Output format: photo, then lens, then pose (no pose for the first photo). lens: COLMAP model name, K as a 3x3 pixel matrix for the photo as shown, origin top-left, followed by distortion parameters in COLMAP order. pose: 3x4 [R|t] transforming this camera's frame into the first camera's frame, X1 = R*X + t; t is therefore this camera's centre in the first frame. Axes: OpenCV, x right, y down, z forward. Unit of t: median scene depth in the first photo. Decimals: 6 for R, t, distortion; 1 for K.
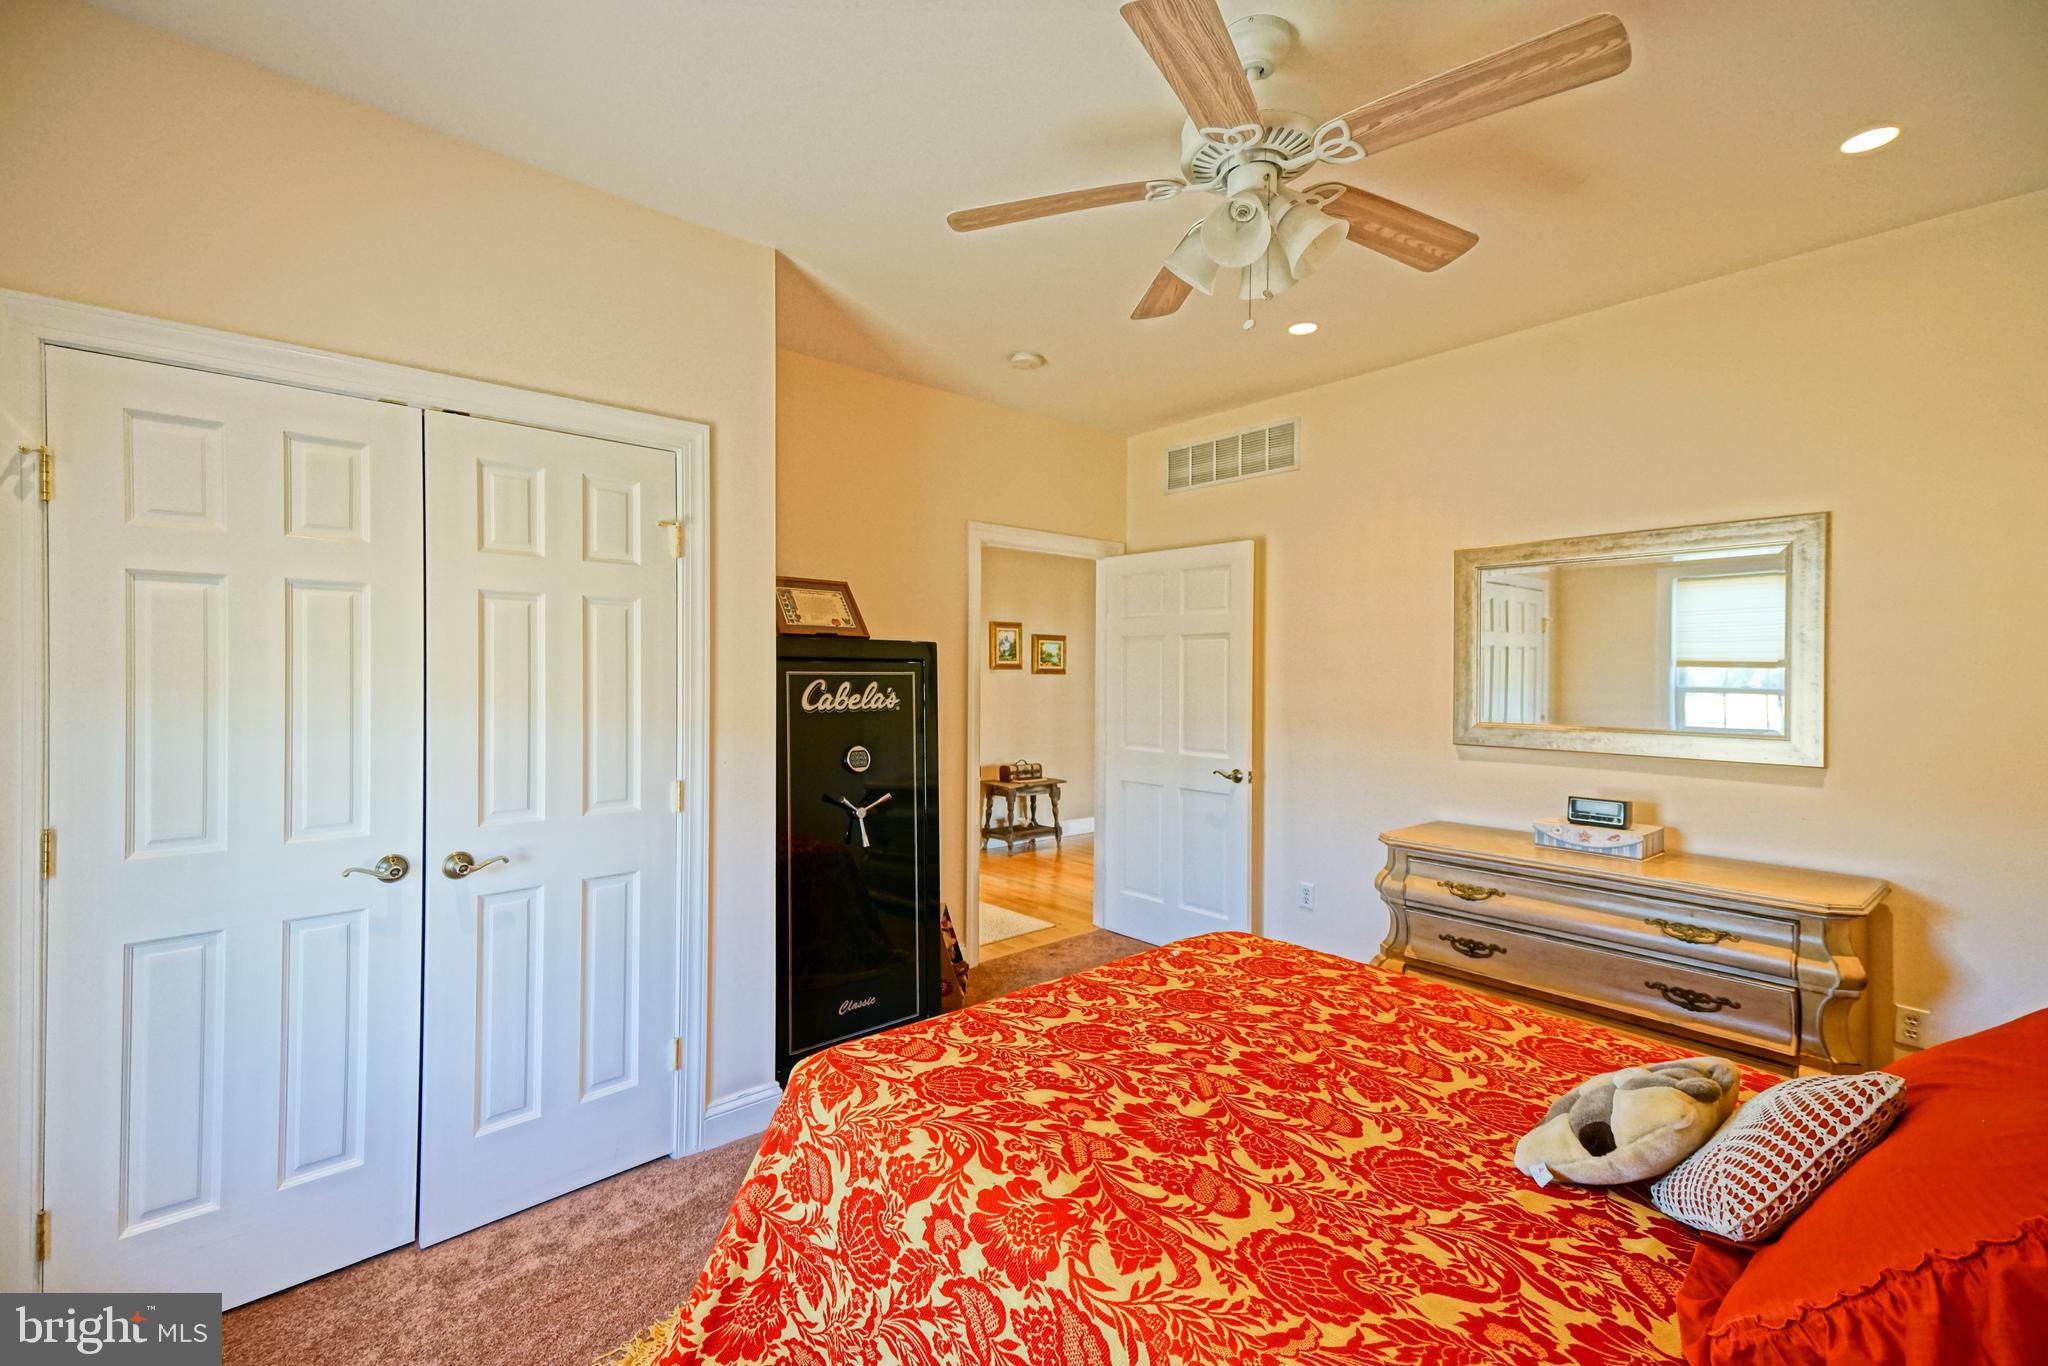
lens RADIAL K [[914.6, 0, 1029.7], [0, 914.6, 674.8], [0, 0, 1]] dist [0.047537, -0.003947]
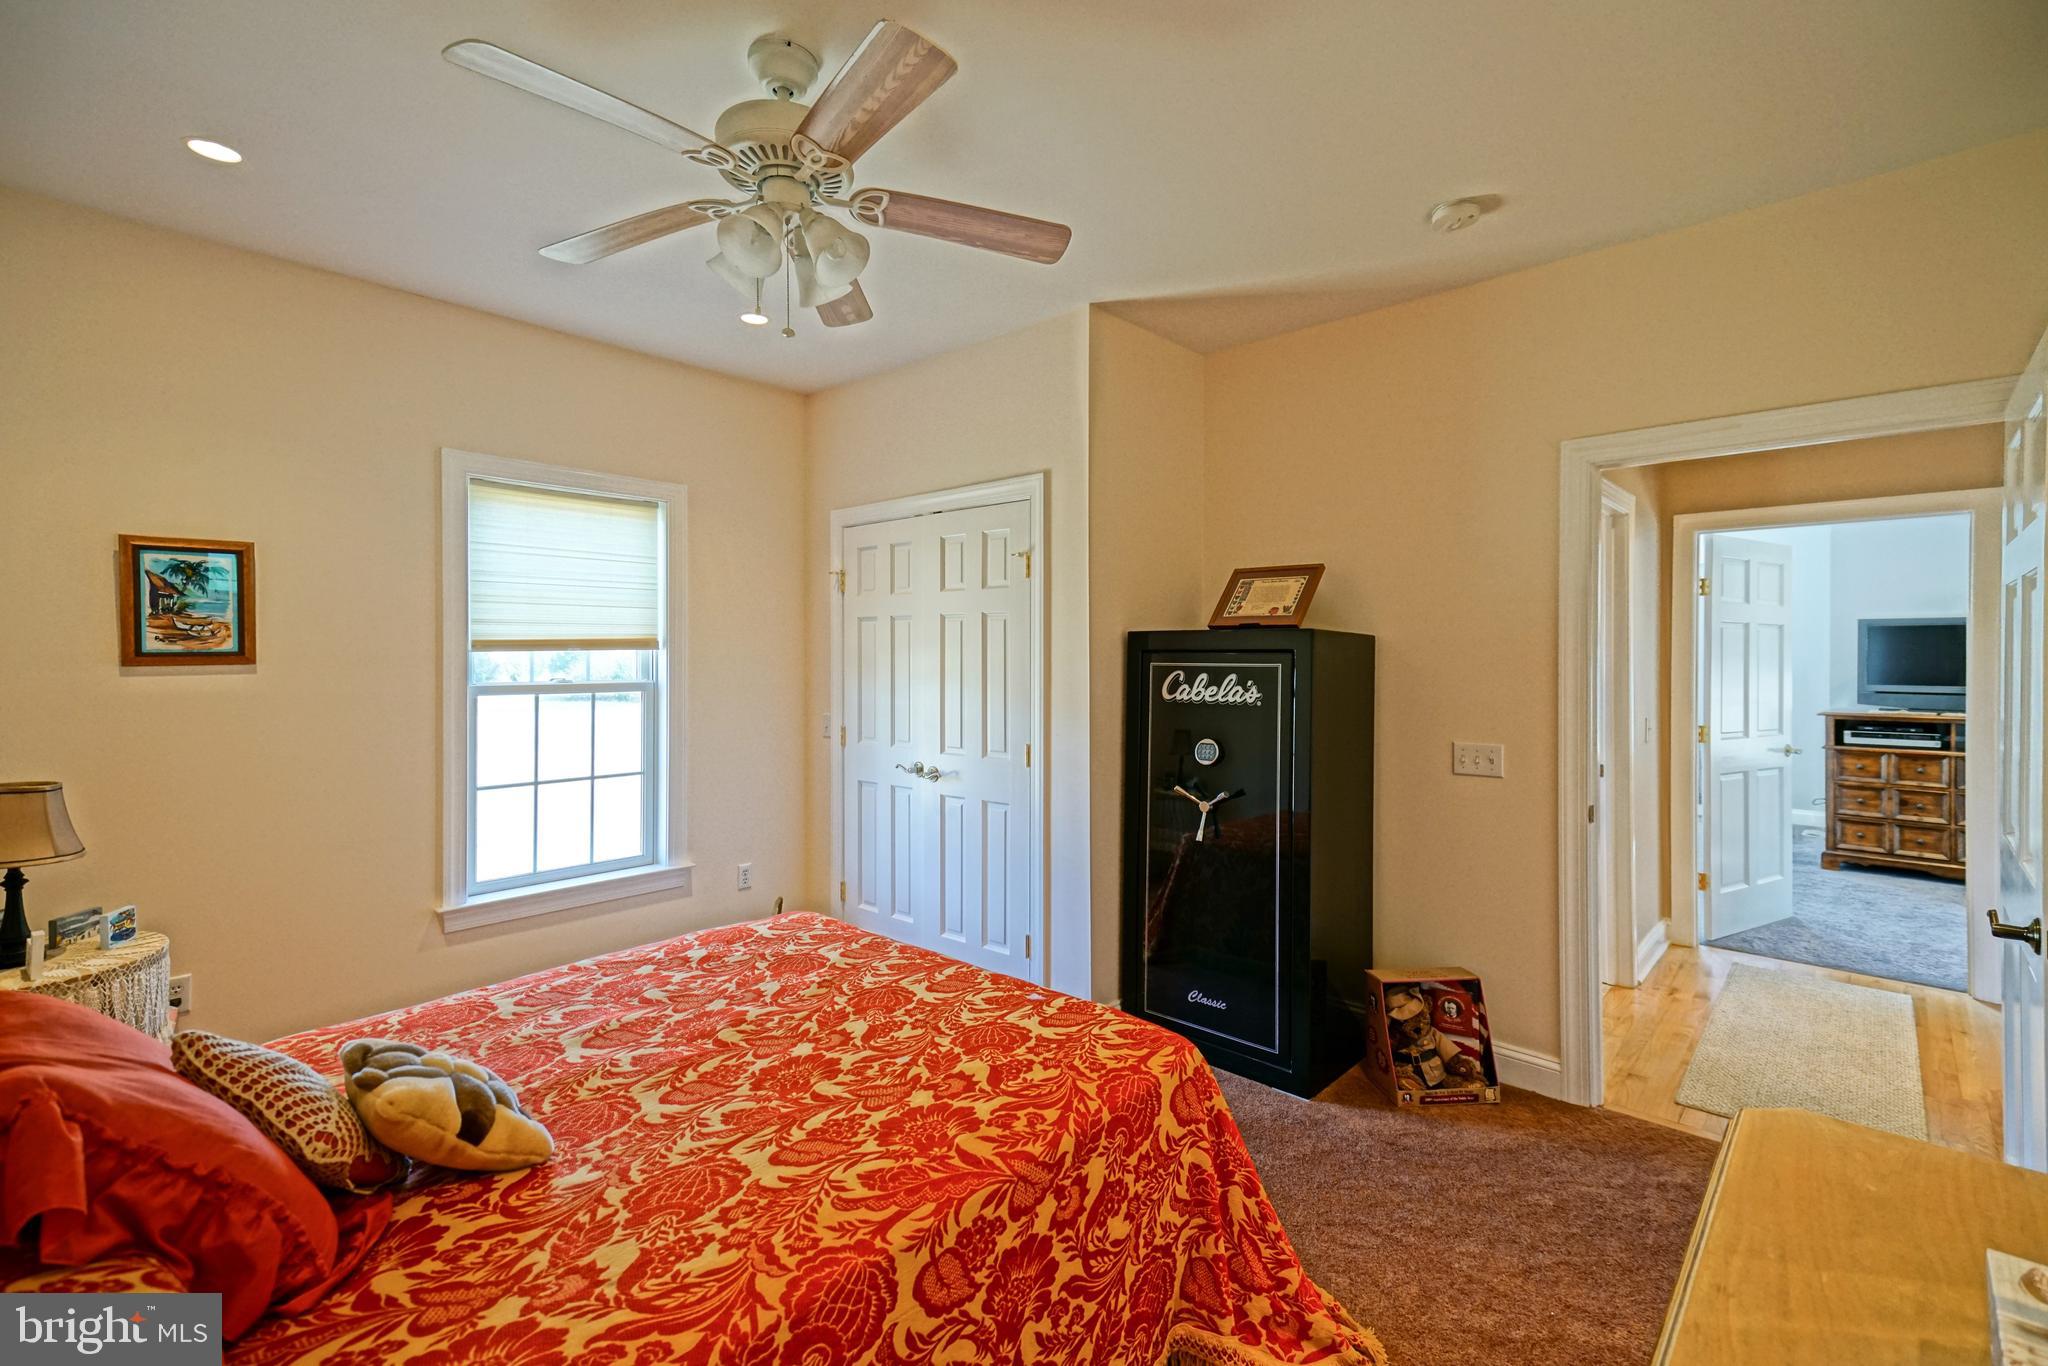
lens RADIAL K [[914.6, 0, 986.8], [0, 914.6, 647.0], [0, 0, 1]] dist [0.047537, -0.003947]
pose [[0.083950, -0.008411, -0.996434, 0.870770], [-0.000134, 0.999964, -0.008452, -0.014245], [0.996470, 0.000843, 0.083946, 0.759431]]
